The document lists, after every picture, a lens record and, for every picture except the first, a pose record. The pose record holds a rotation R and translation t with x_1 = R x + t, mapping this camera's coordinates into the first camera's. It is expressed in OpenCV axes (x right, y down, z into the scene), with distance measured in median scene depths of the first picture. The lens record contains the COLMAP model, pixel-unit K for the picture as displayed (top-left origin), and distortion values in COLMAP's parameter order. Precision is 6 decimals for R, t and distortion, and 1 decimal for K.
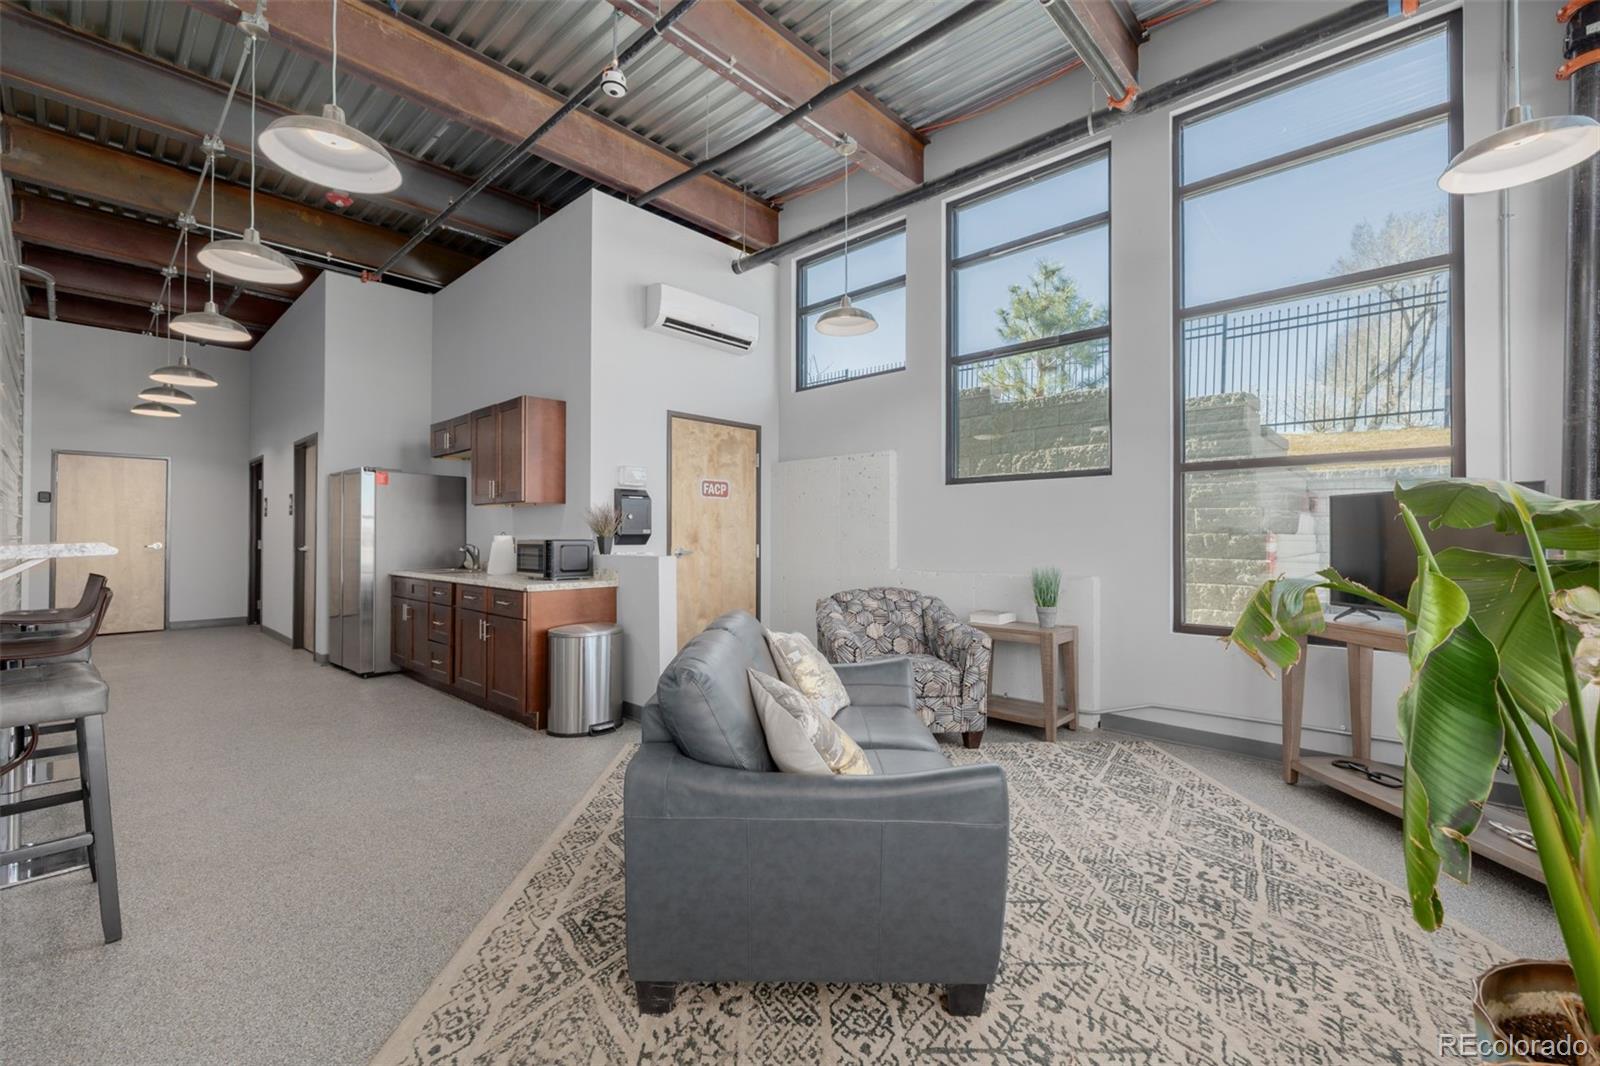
lens RADIAL K [[640.9, 0, 771.2], [0, 640.9, 524.3], [0, 0, 1]] dist [0.000394, 0.000059]
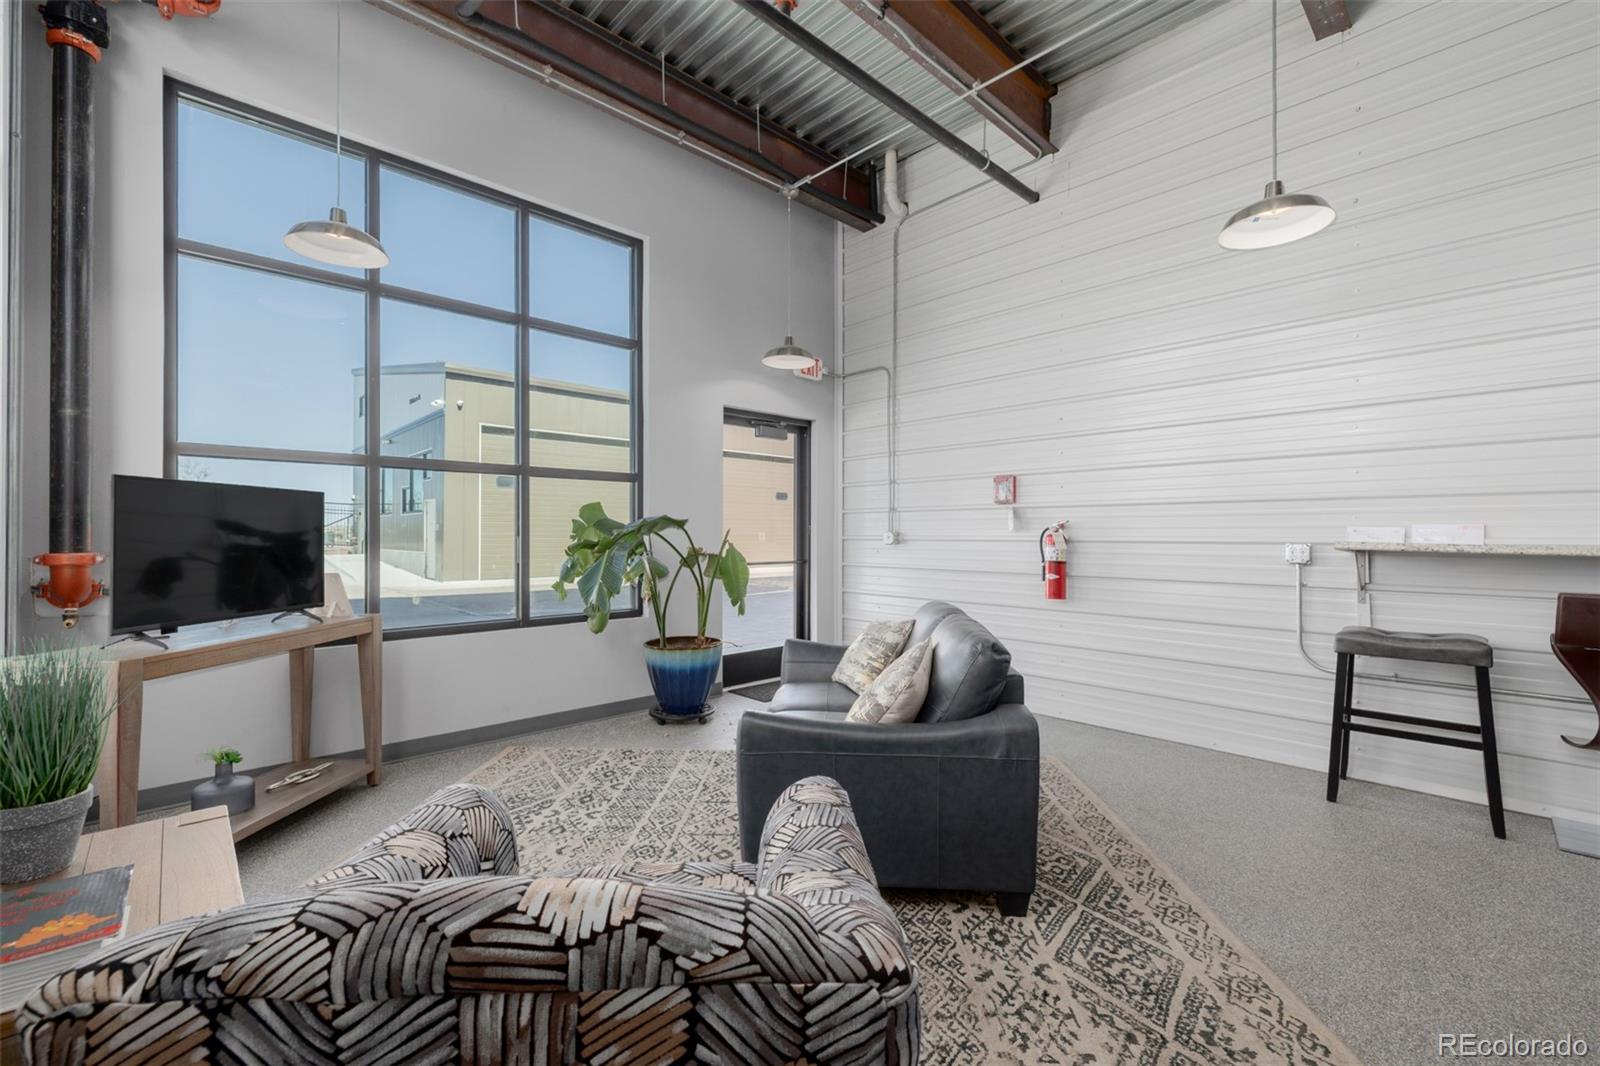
lens RADIAL K [[676.6, 0, 808.1], [0, 676.6, 528.6], [0, 0, 1]] dist [0.002096, 0.000682]
pose [[-0.999821, 0.005151, 0.018189, 0.073301], [0.004916, 0.999904, -0.012936, 0.011722], [-0.018254, -0.012845, -0.999751, 1.010134]]
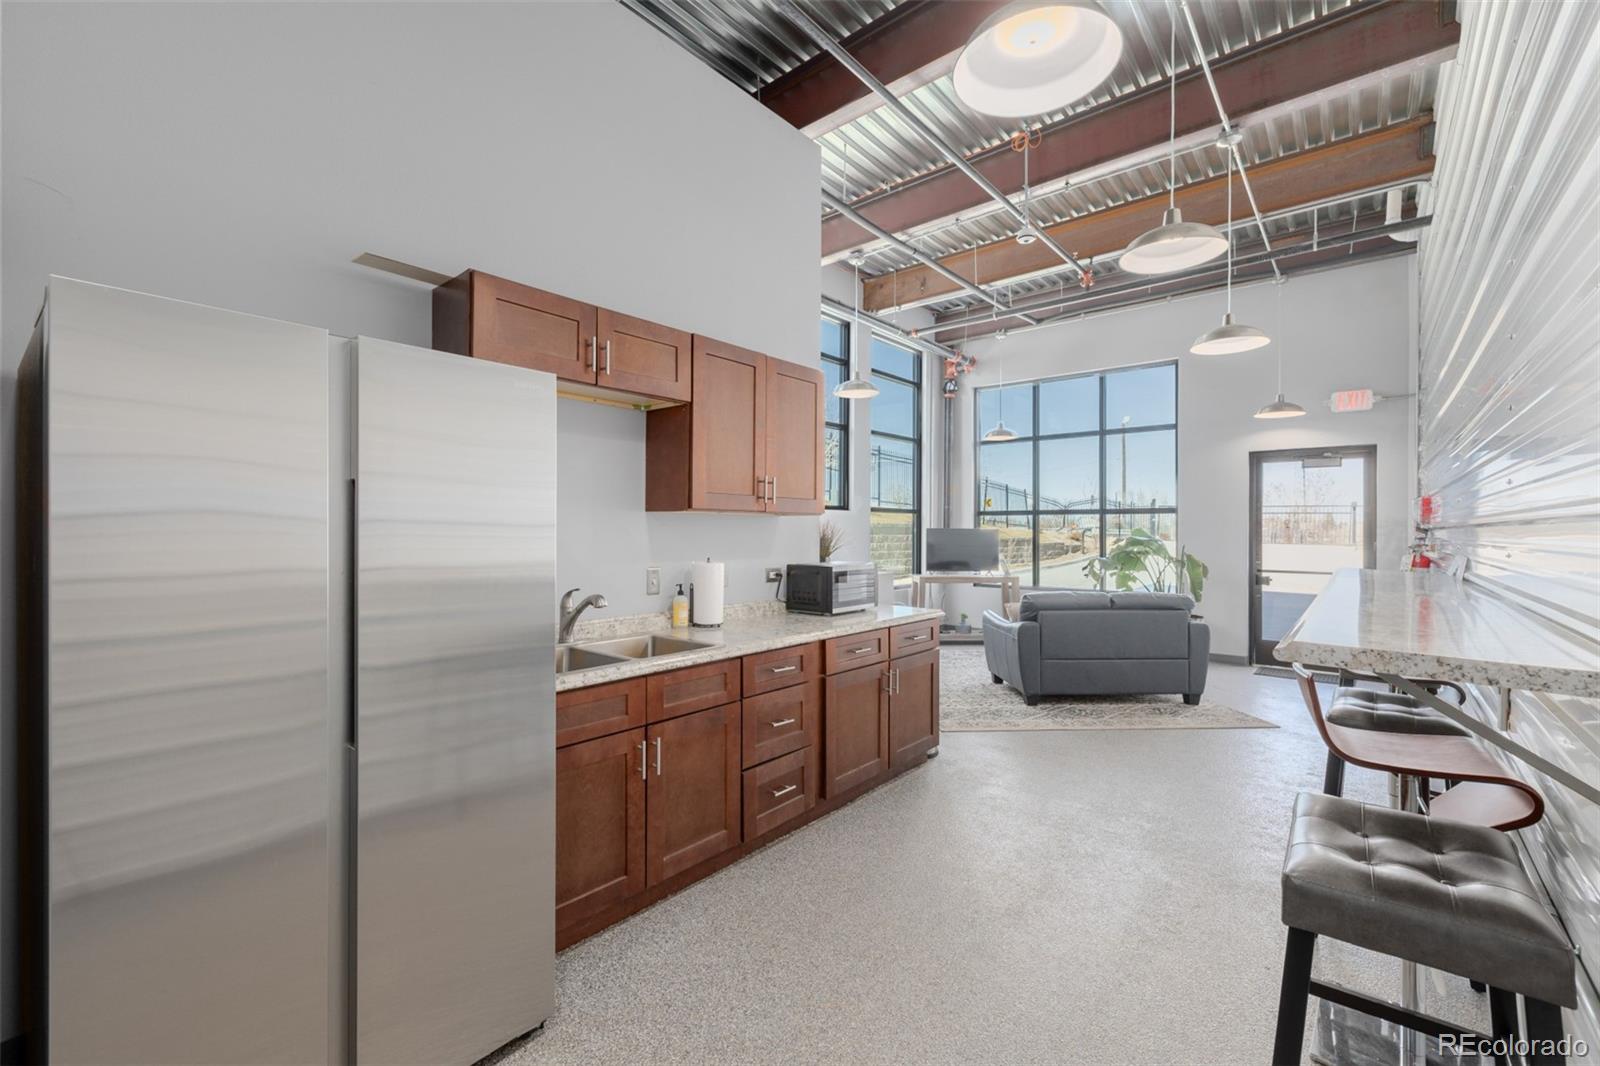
lens RADIAL K [[672.2, 0, 794.0], [0, 672.2, 539.4], [0, 0, 1]] dist [-0.001932, -0.000169]
pose [[-0.070200, -0.006989, 0.997508, -1.052322], [-0.007604, 0.999950, 0.006471, -0.011225], [-0.997504, -0.007131, -0.070250, 1.016152]]
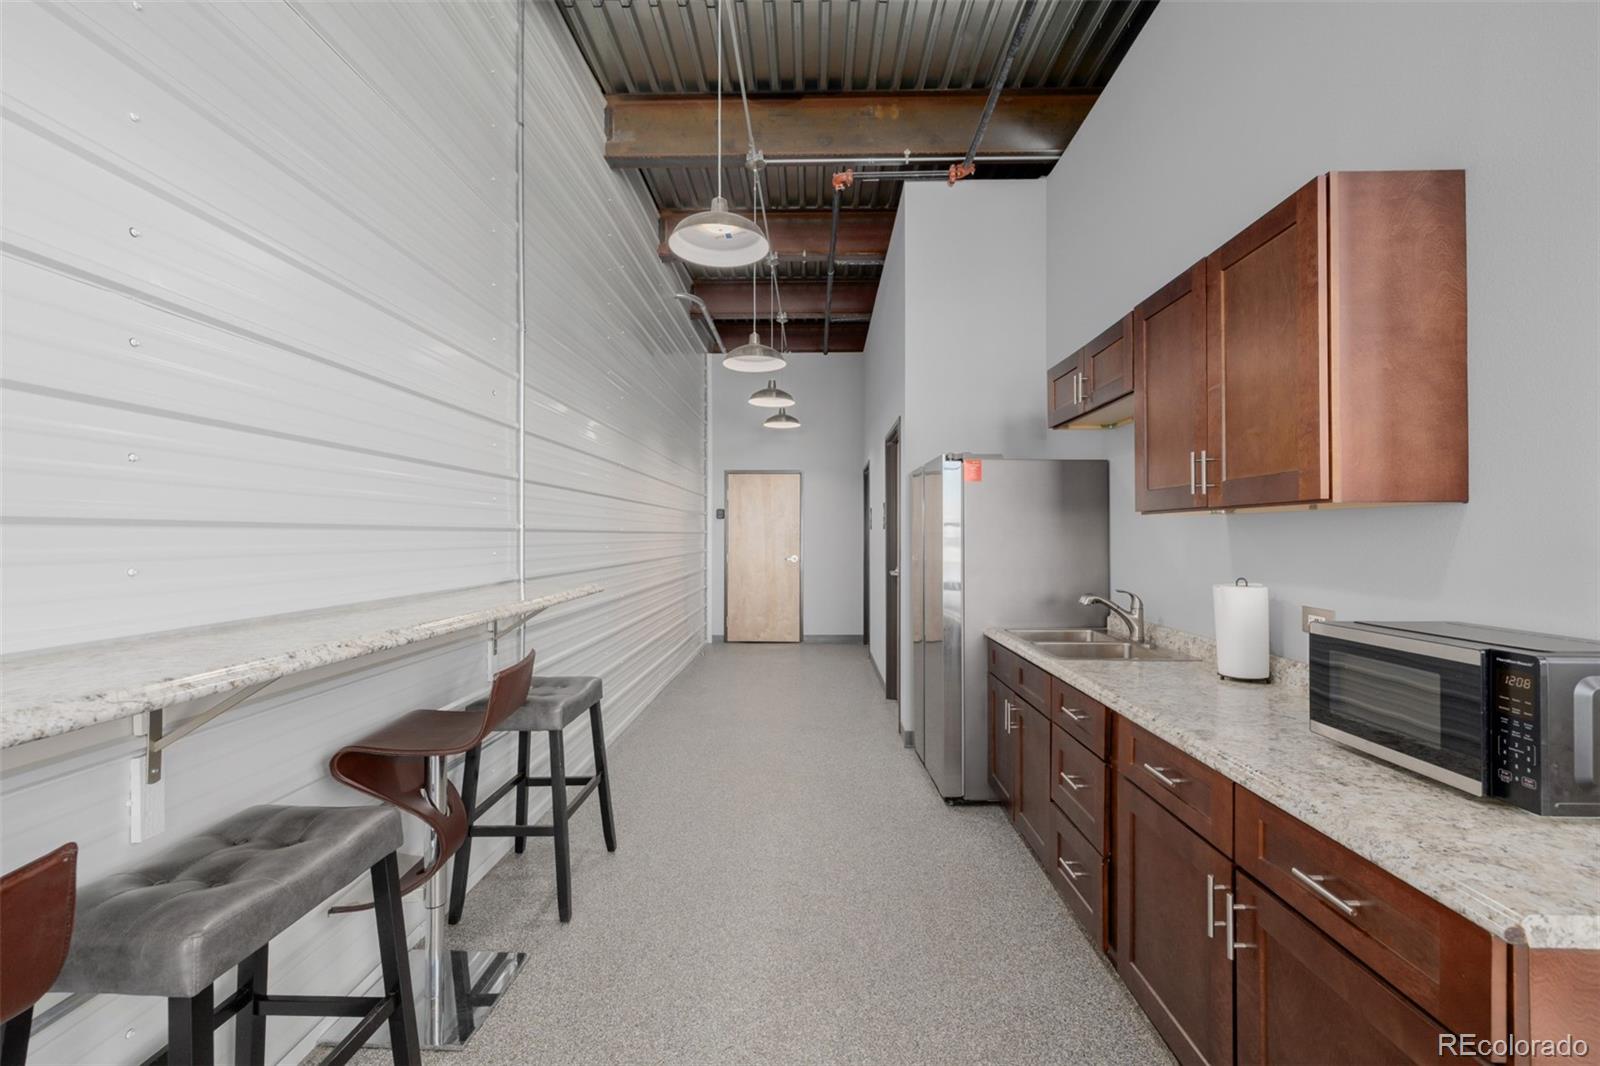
lens RADIAL K [[697.5, 0, 824.6], [0, 697.5, 531.8], [0, 0, 1]] dist [-0.001753, -0.000113]
pose [[0.705775, -0.006087, -0.708410, -0.308949], [0.009155, 0.999958, 0.000529, -0.021364], [0.708377, -0.006859, 0.705801, 0.559579]]
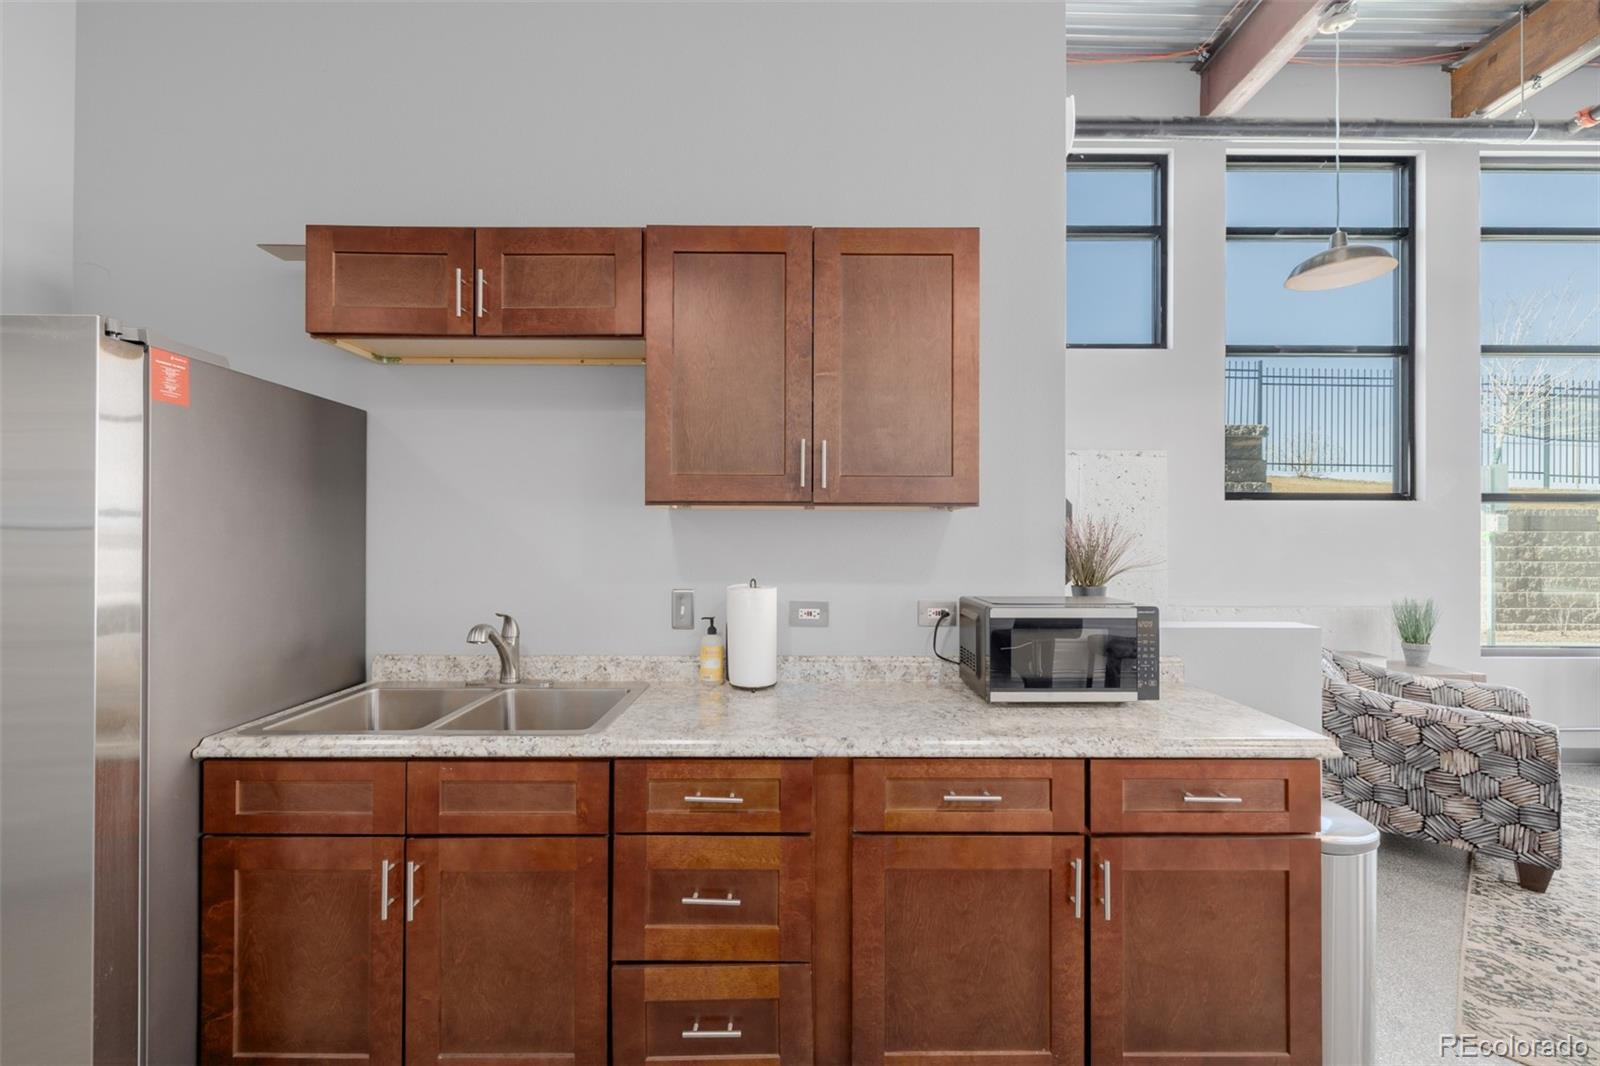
lens RADIAL K [[662.6, 0, 805.1], [0, 662.6, 535.7], [0, 0, 1]] dist [0.003541, -0.000116]
pose [[0.705462, 0.008779, 0.708694, -0.669024], [-0.010152, 0.999946, -0.002281, -0.014968], [-0.708675, -0.005586, 0.705513, 0.747744]]
